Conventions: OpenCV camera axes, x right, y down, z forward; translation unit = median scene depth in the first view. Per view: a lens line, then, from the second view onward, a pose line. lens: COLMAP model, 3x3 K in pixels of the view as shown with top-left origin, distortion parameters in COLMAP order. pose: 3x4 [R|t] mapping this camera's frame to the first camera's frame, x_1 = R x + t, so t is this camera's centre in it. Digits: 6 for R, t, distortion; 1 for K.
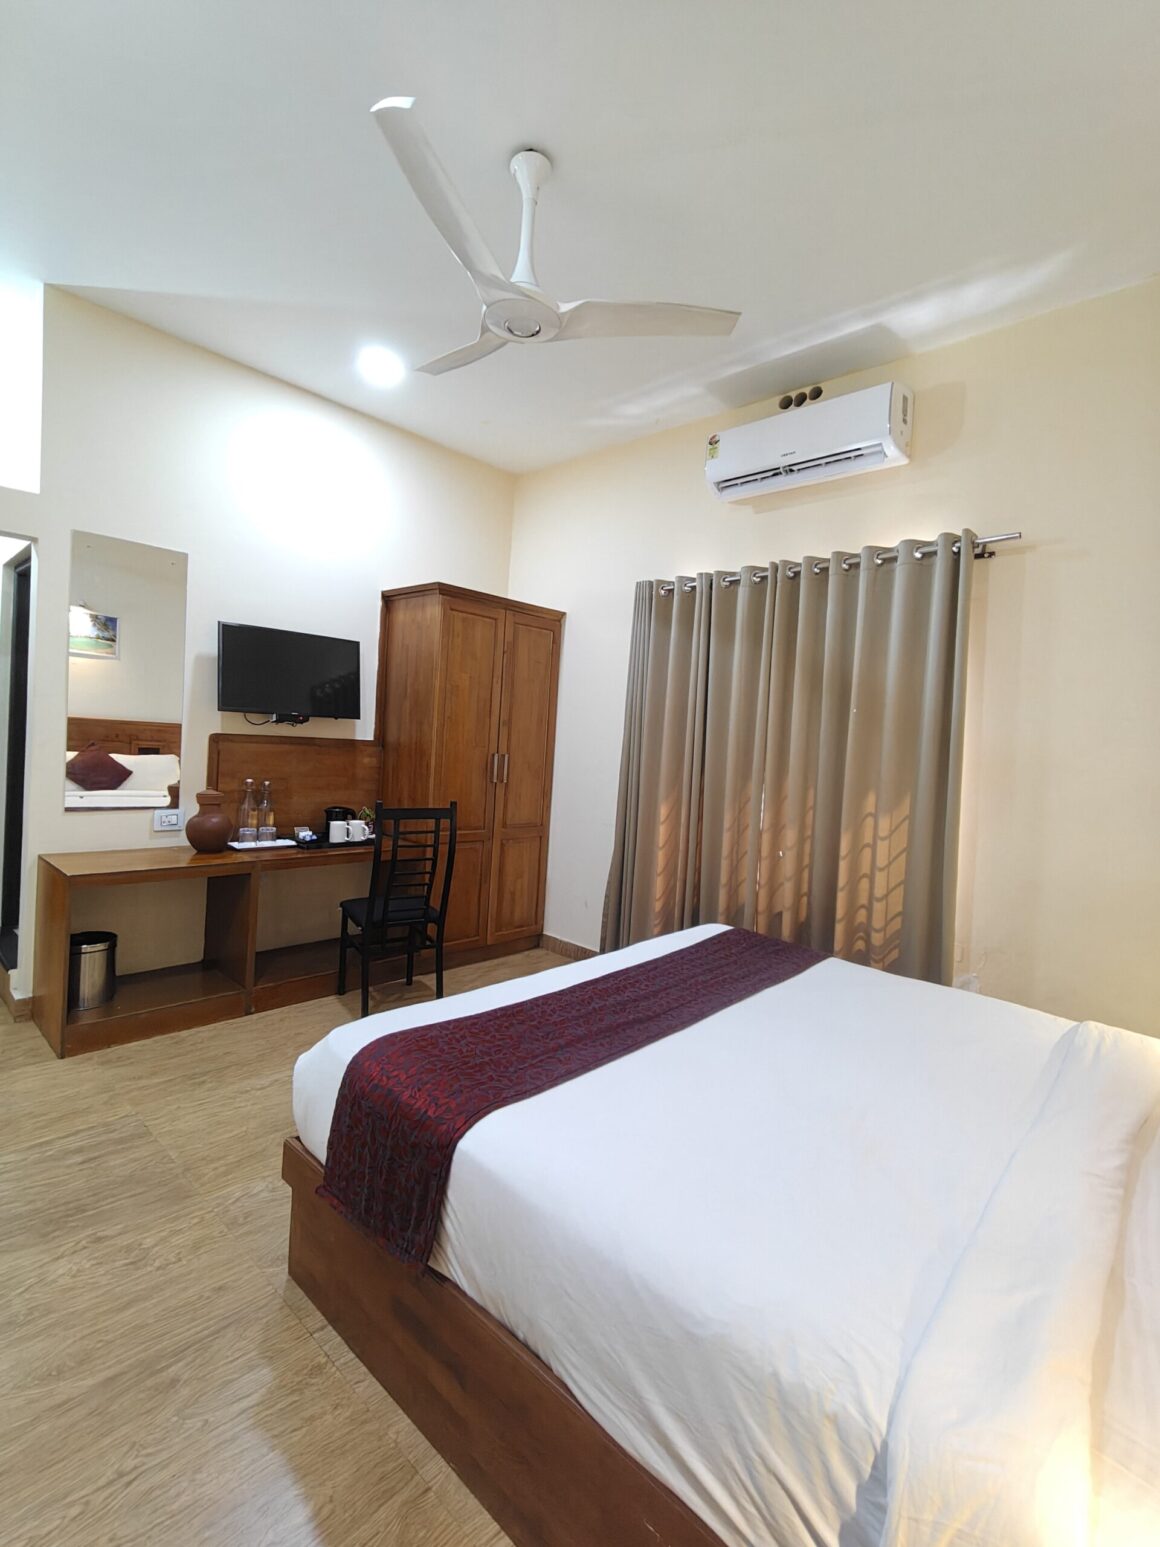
lens RADIAL K [[717.9, 0, 577.2], [0, 717.9, 764.3], [0, 0, 1]] dist [-0.000104, 0.001497]
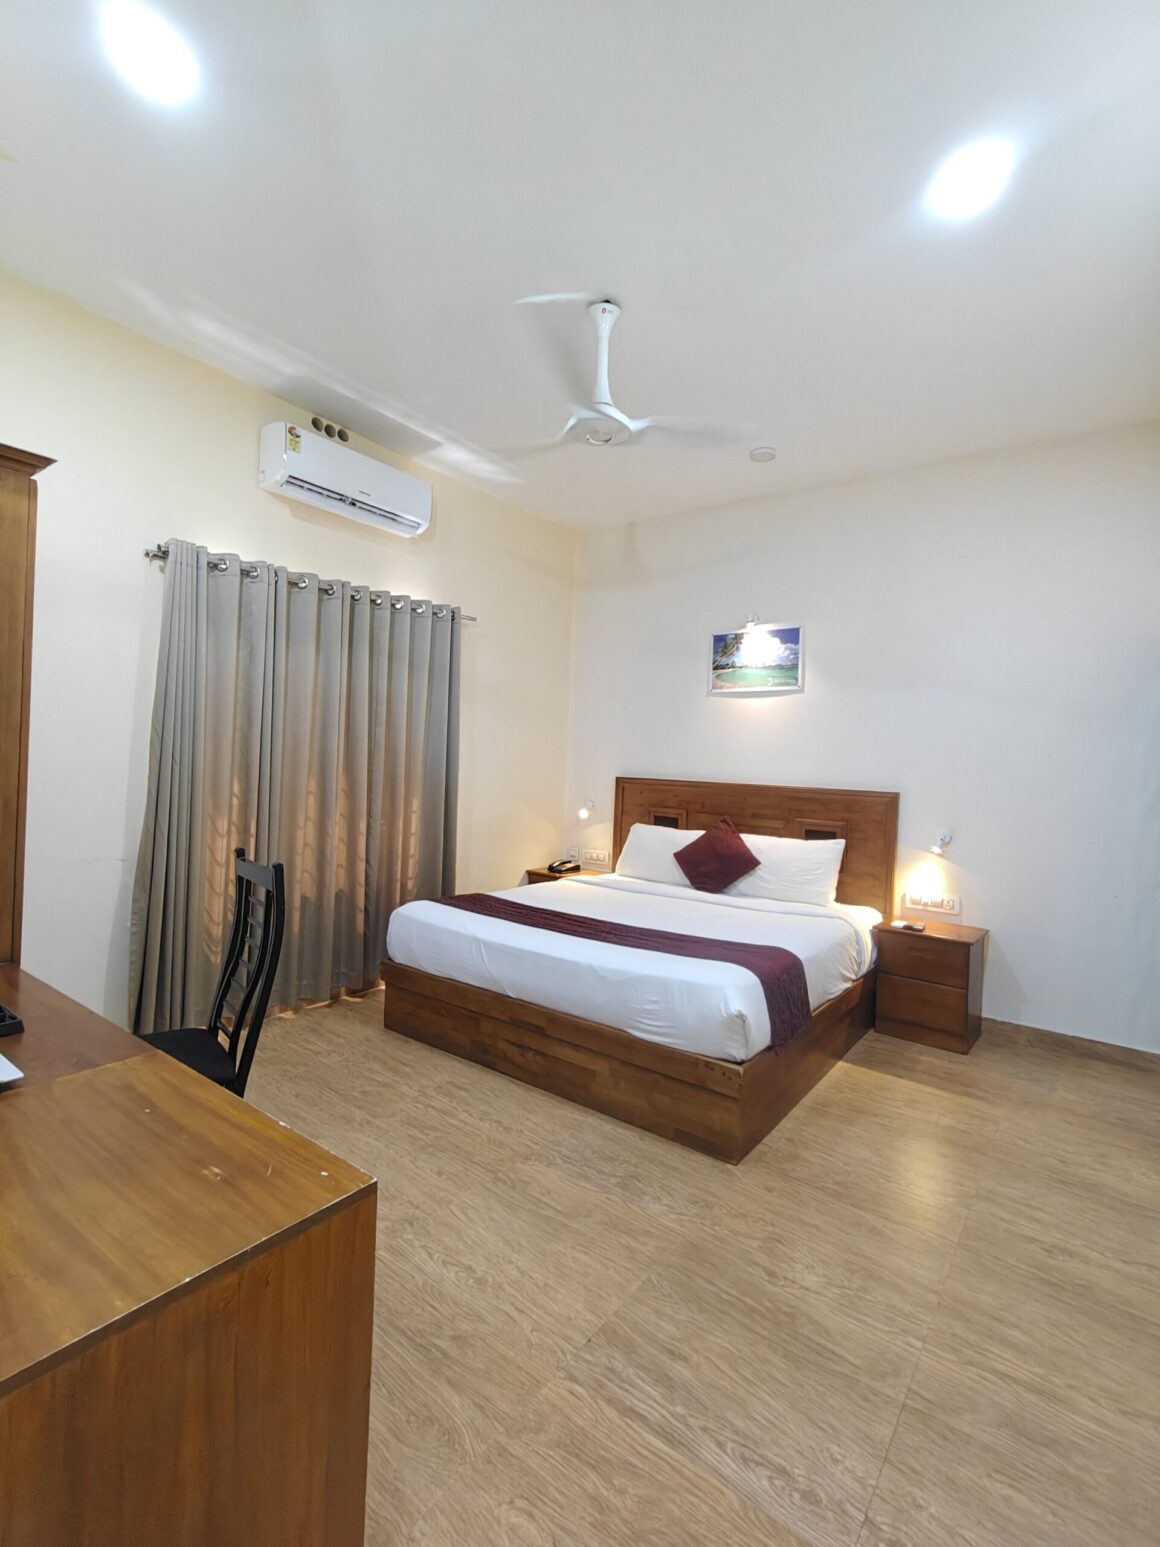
lens RADIAL K [[717.9, 0, 577.2], [0, 717.9, 764.3], [0, 0, 1]] dist [-0.000104, 0.001497]
pose [[-0.102788, -0.066355, 0.992488, -1.066278], [-0.009781, 0.997792, 0.065697, -0.092279], [-0.994655, -0.002954, -0.103210, 0.916007]]
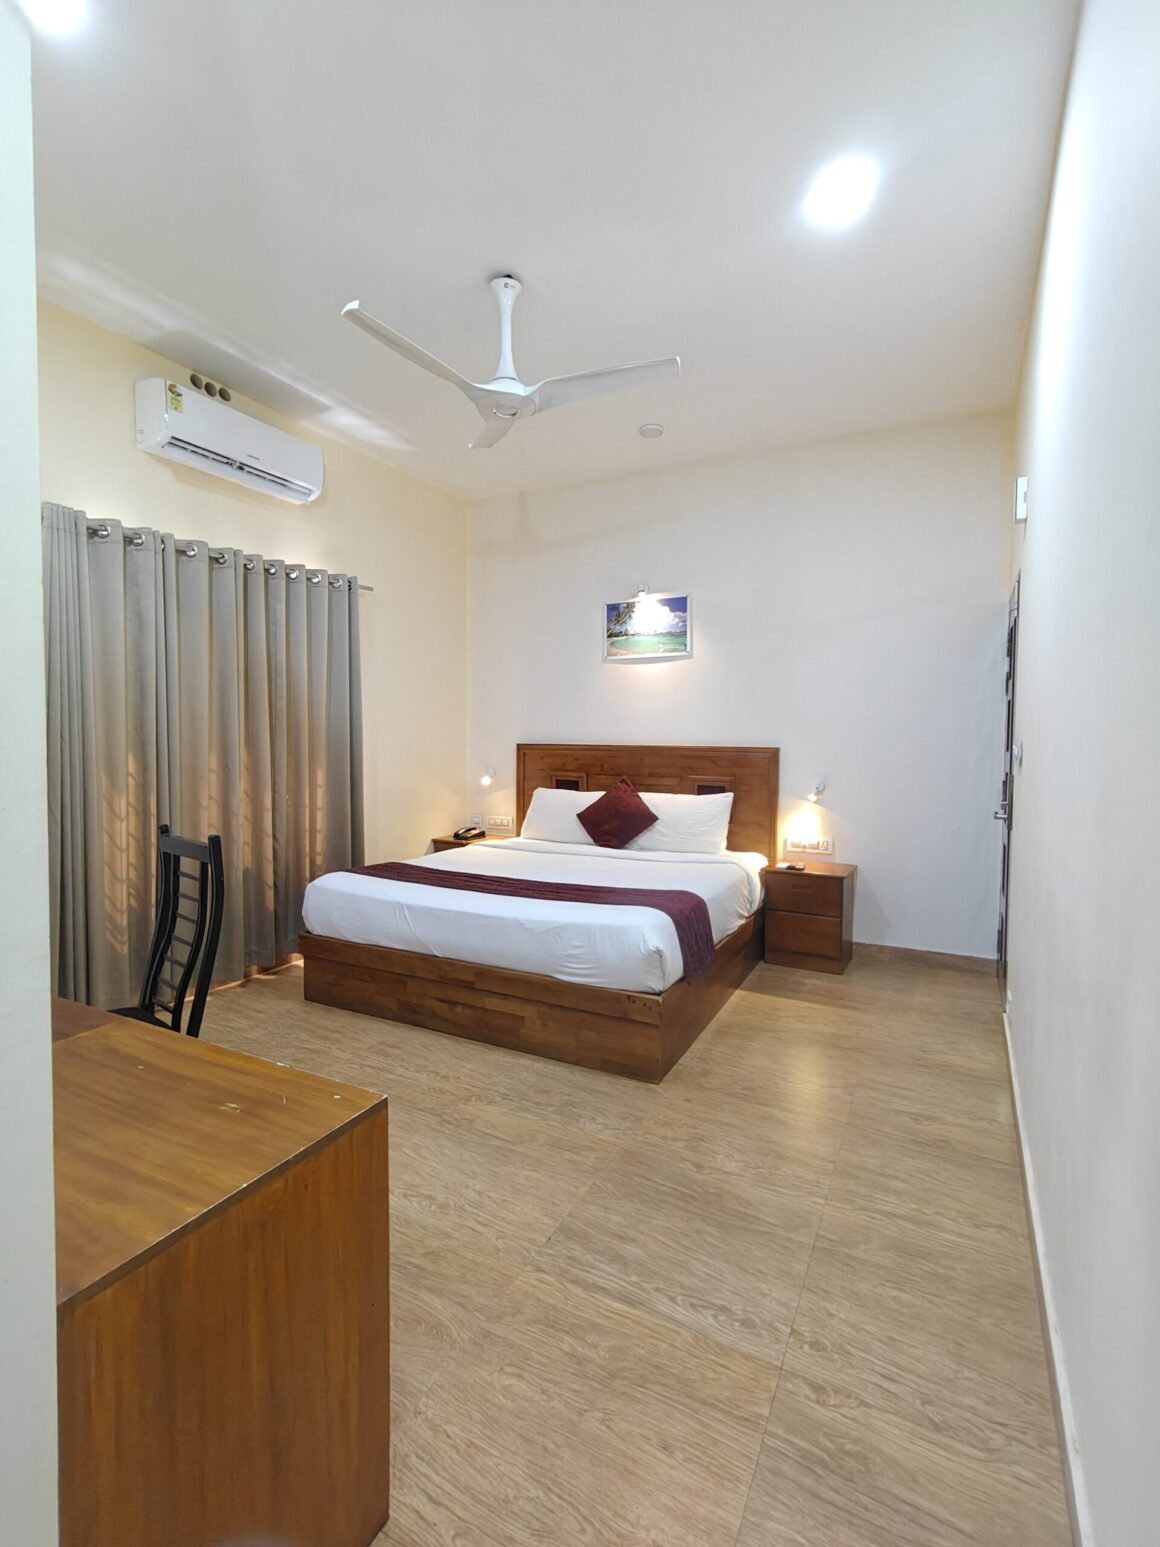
lens RADIAL K [[717.9, 0, 577.2], [0, 717.9, 764.3], [0, 0, 1]] dist [-0.000104, 0.001497]
pose [[-0.267088, -0.100270, 0.958441, -1.111824], [0.013193, 0.994098, 0.107676, -0.087419], [-0.963582, 0.041403, -0.264189, 0.976758]]
